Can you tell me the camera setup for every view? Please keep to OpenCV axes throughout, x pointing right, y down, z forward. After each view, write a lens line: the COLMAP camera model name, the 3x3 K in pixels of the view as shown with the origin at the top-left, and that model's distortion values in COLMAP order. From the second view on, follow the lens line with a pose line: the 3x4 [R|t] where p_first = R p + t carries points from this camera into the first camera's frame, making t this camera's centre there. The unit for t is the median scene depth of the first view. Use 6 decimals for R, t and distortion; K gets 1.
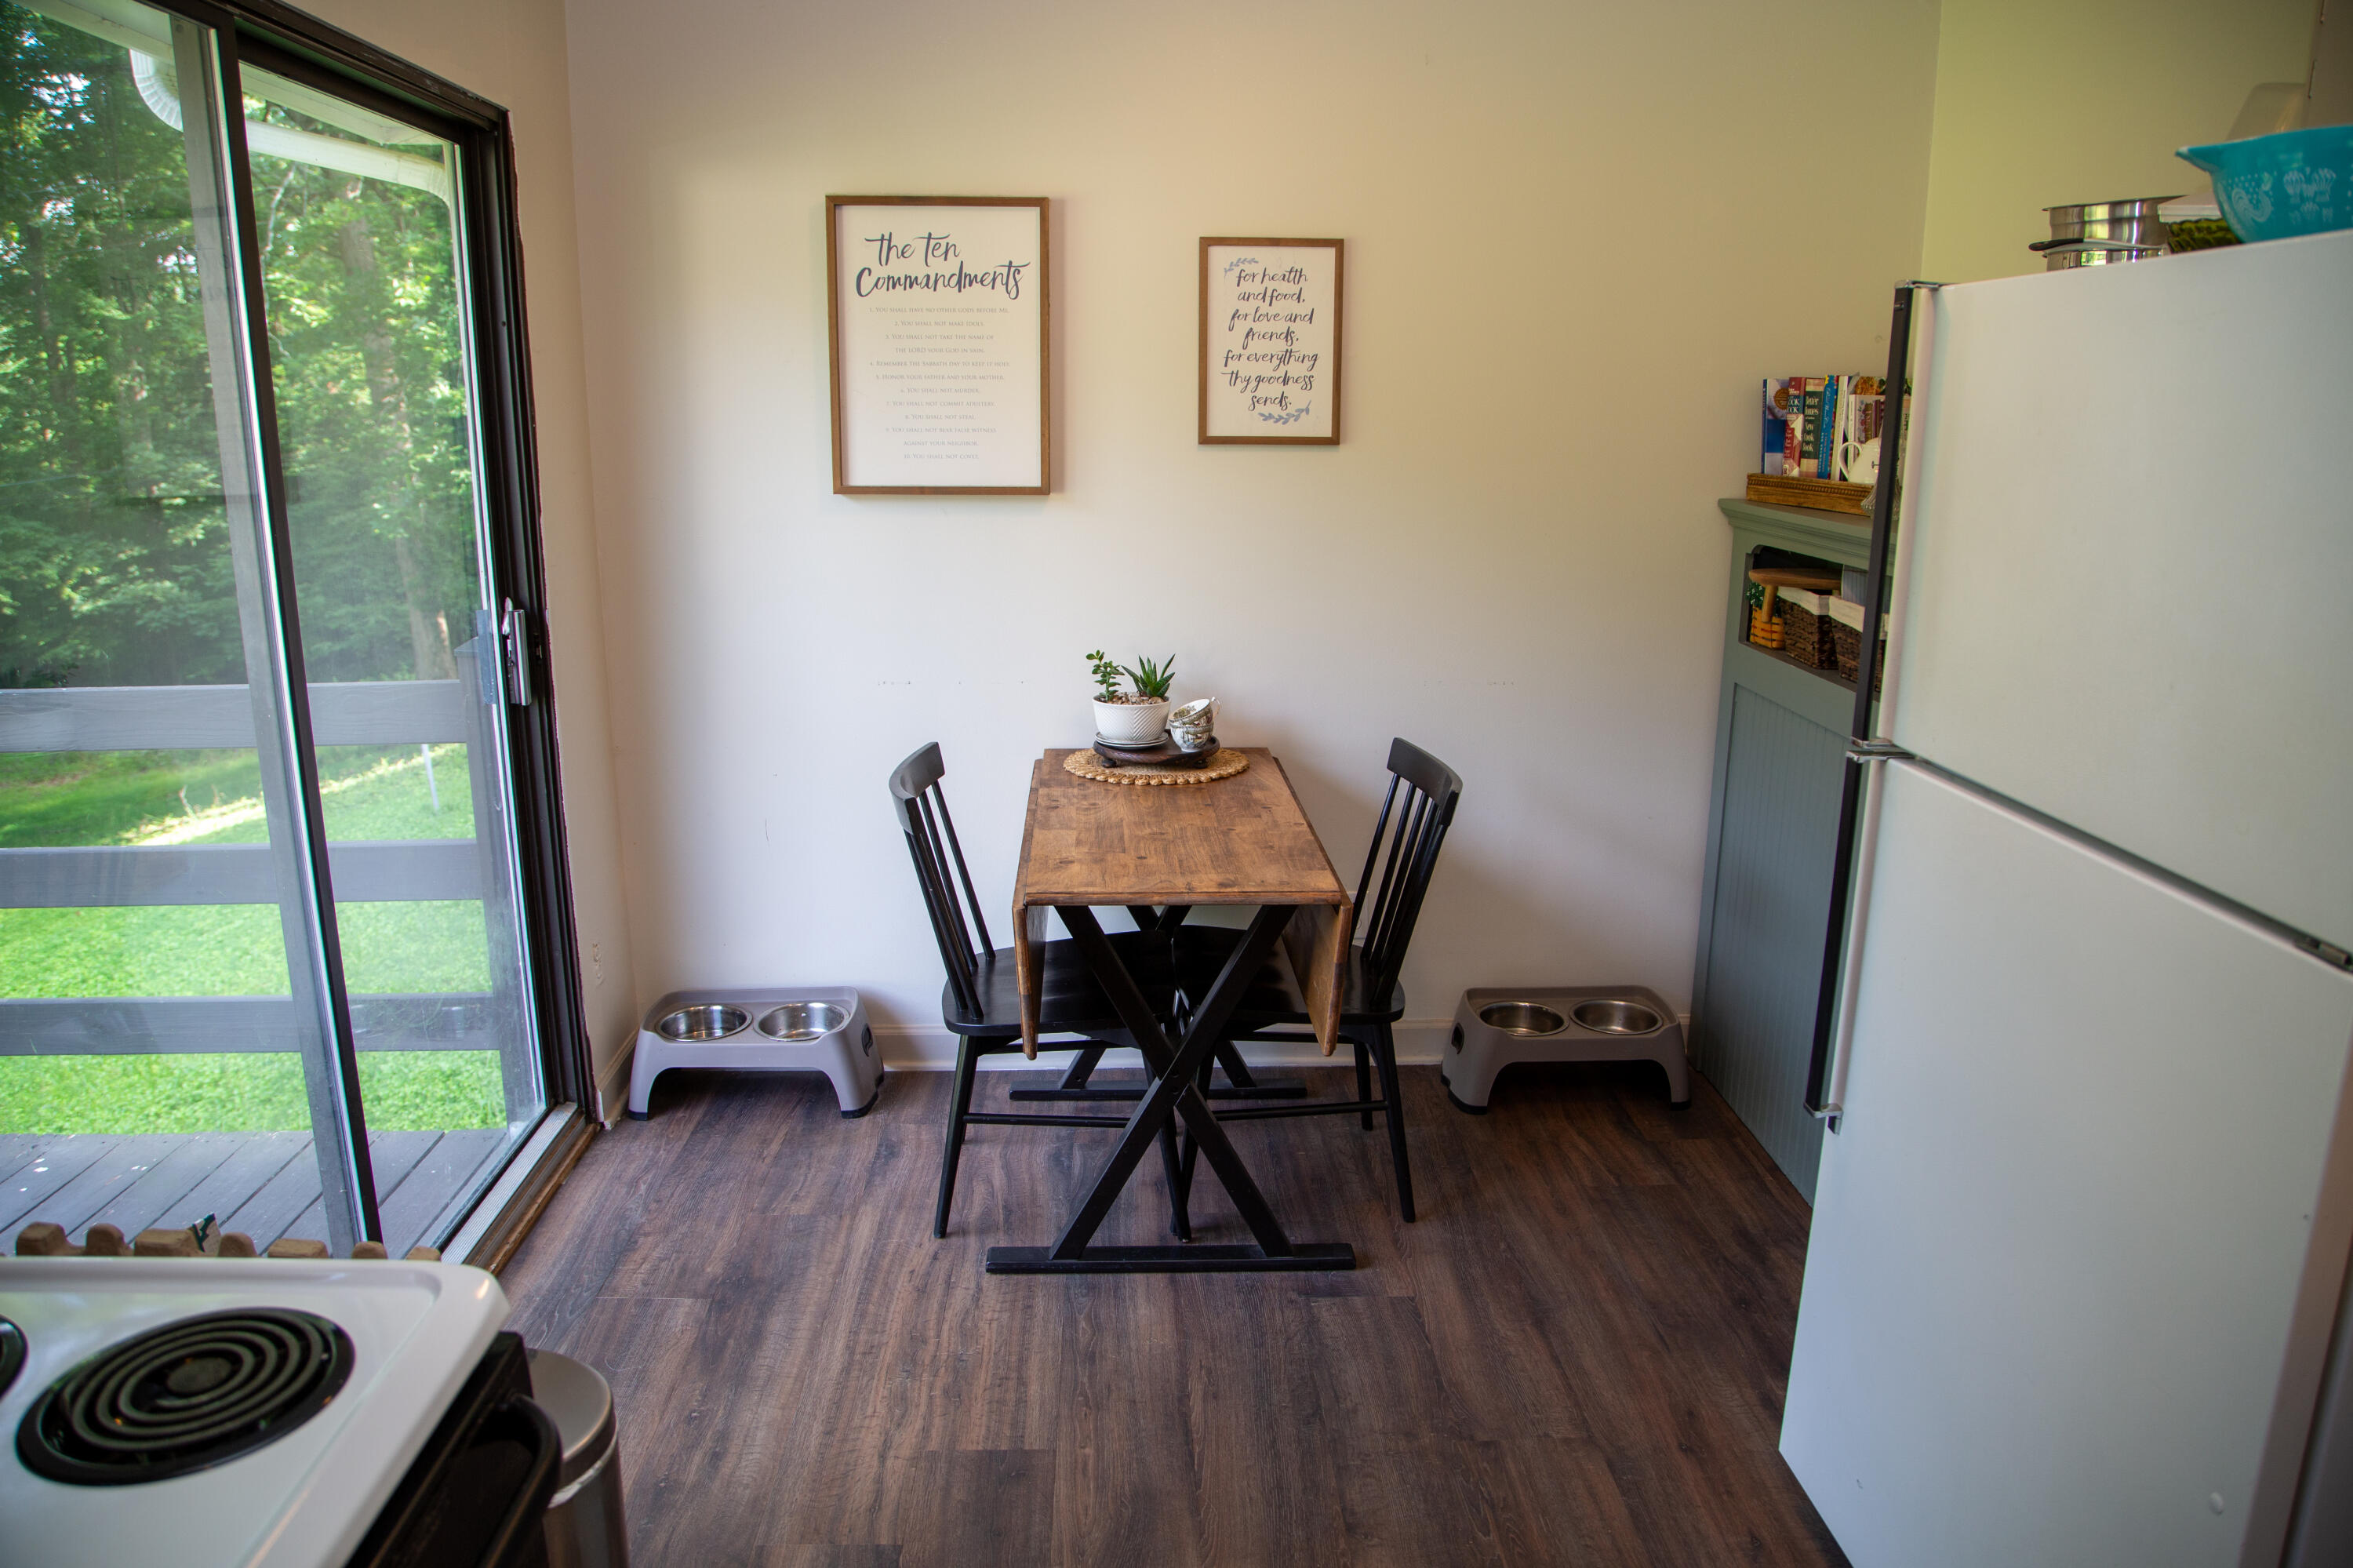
lens RADIAL K [[1594.9, 0, 1172.3], [0, 1594.9, 780.8], [0, 0, 1]] dist [-0.108289, 0.057449]
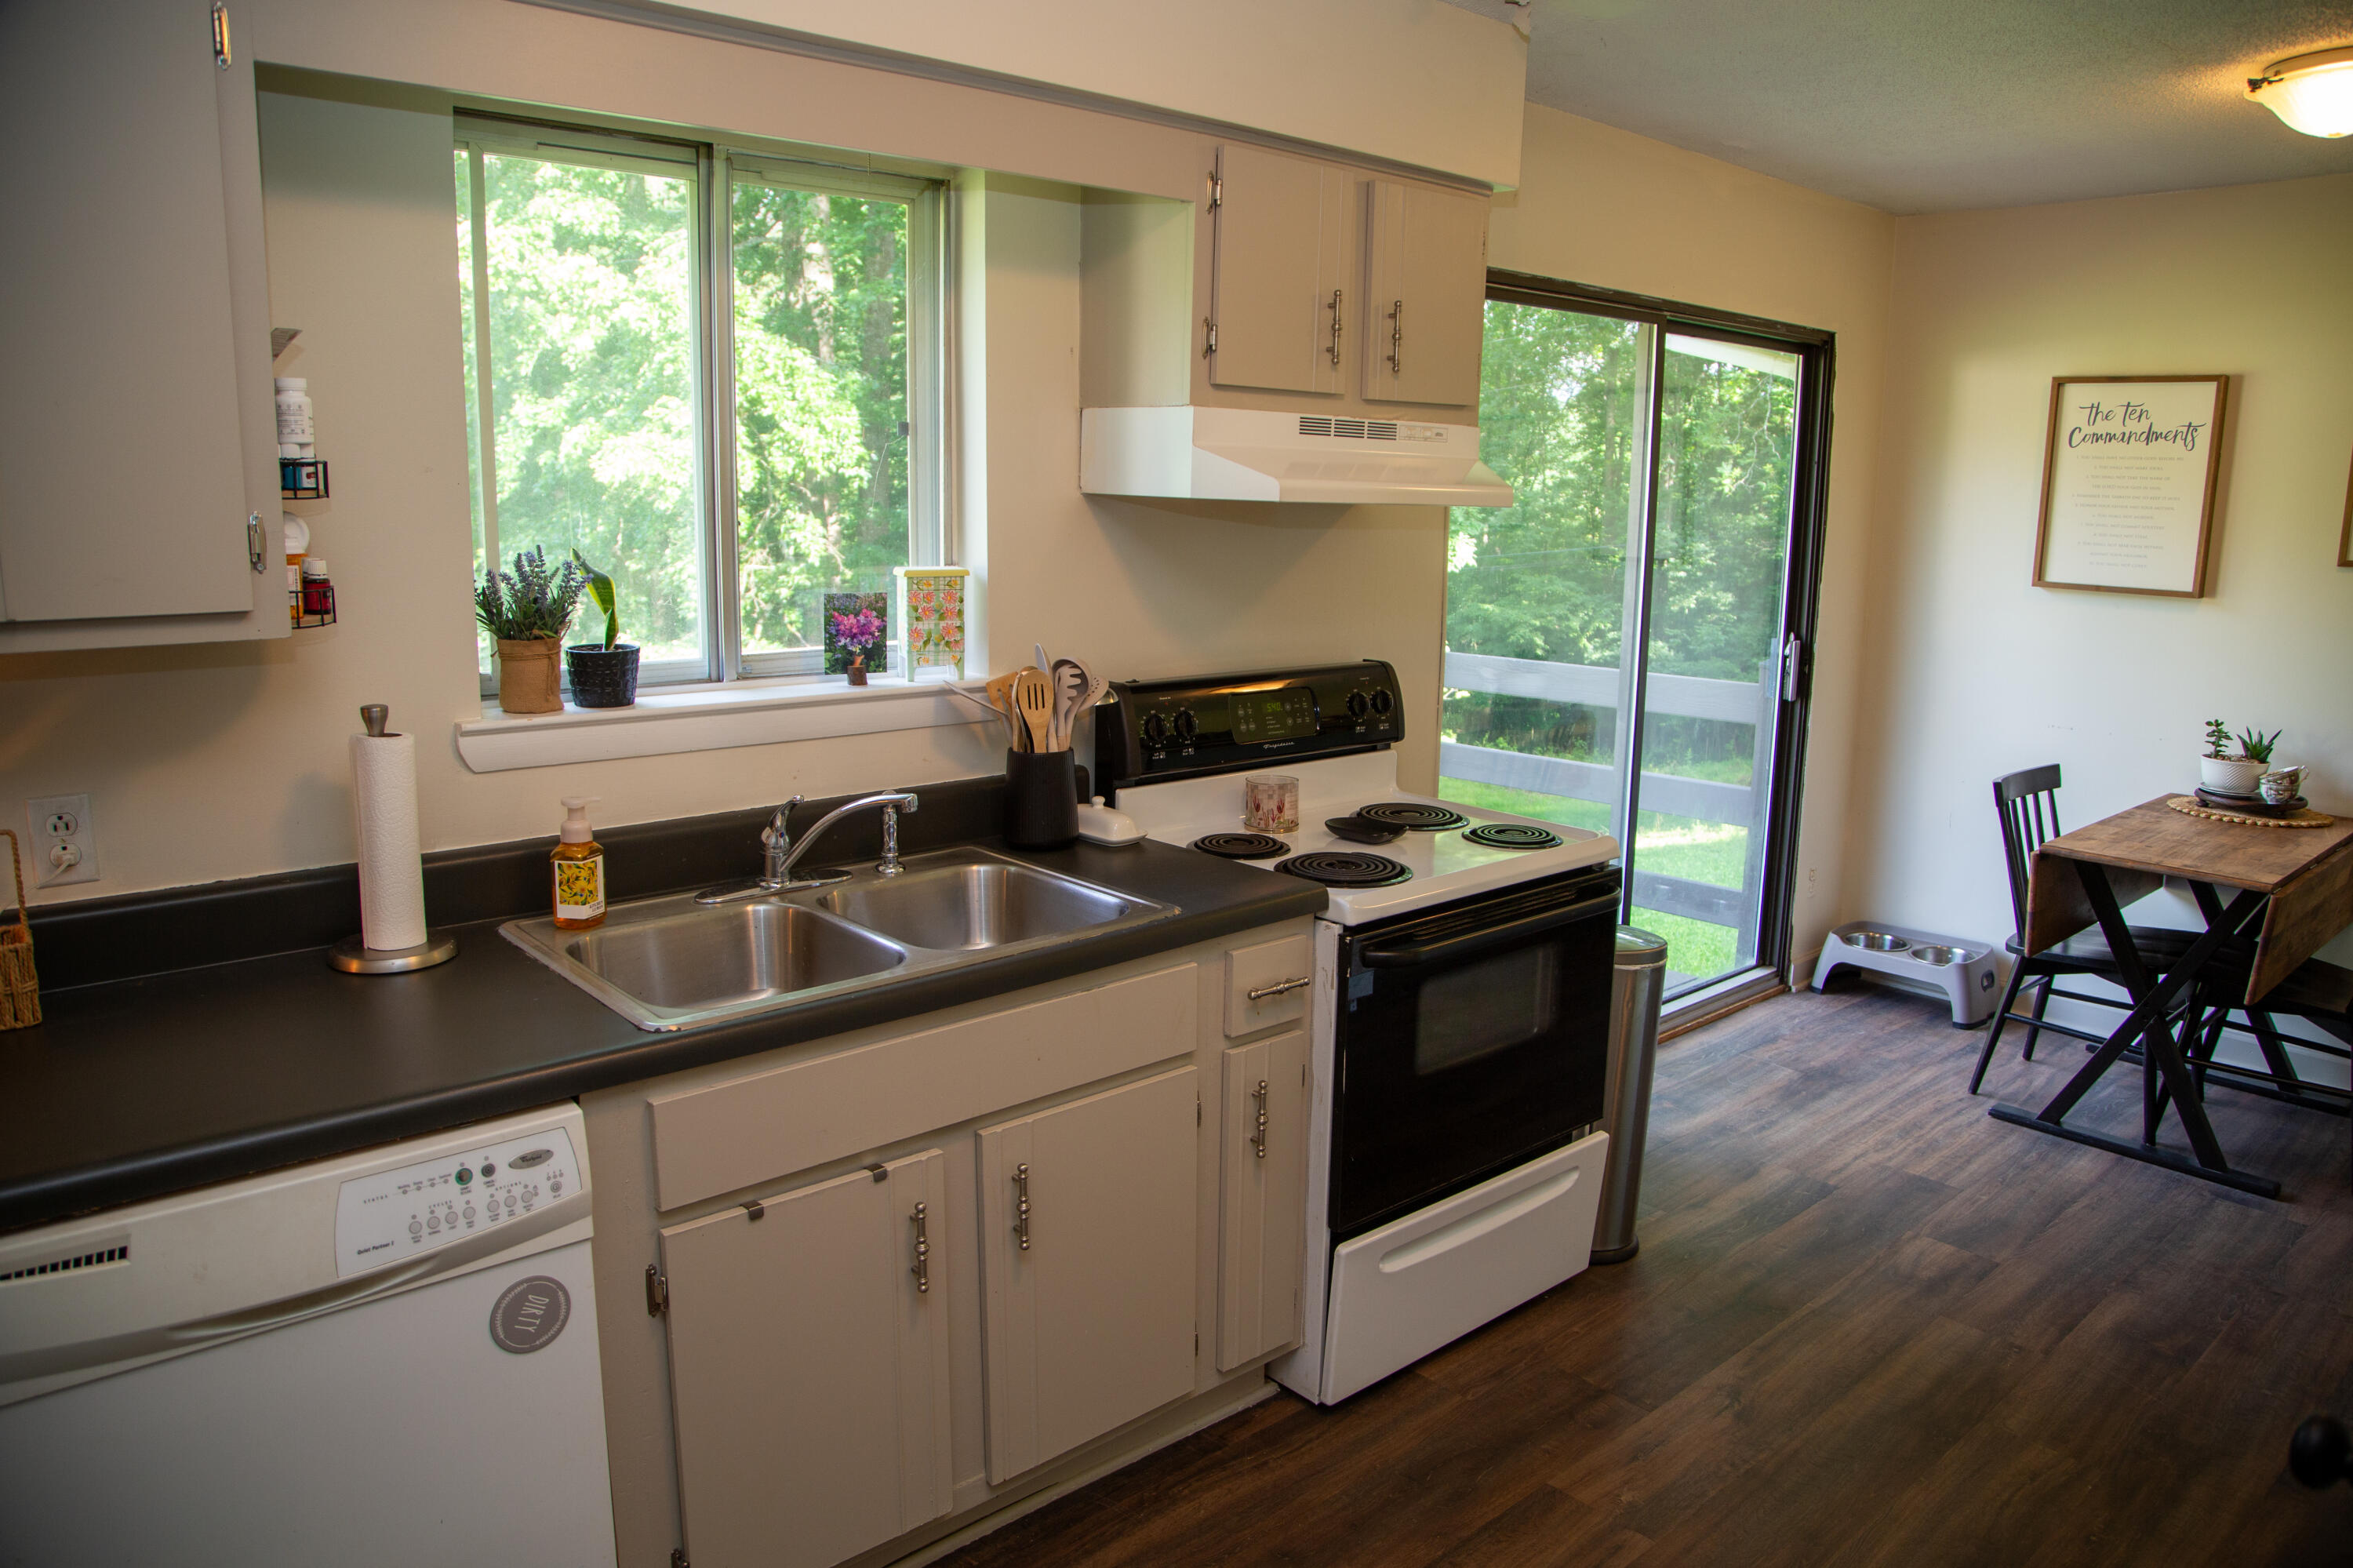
lens RADIAL K [[1594.9, 0, 1178.6], [0, 1594.9, 784.5], [0, 0, 1]] dist [-0.108289, 0.057449]
pose [[0.637054, 0.150835, -0.755917, 0.372744], [-0.193824, 0.980504, 0.032302, 0.094882], [0.746052, 0.125937, 0.653870, -0.446449]]
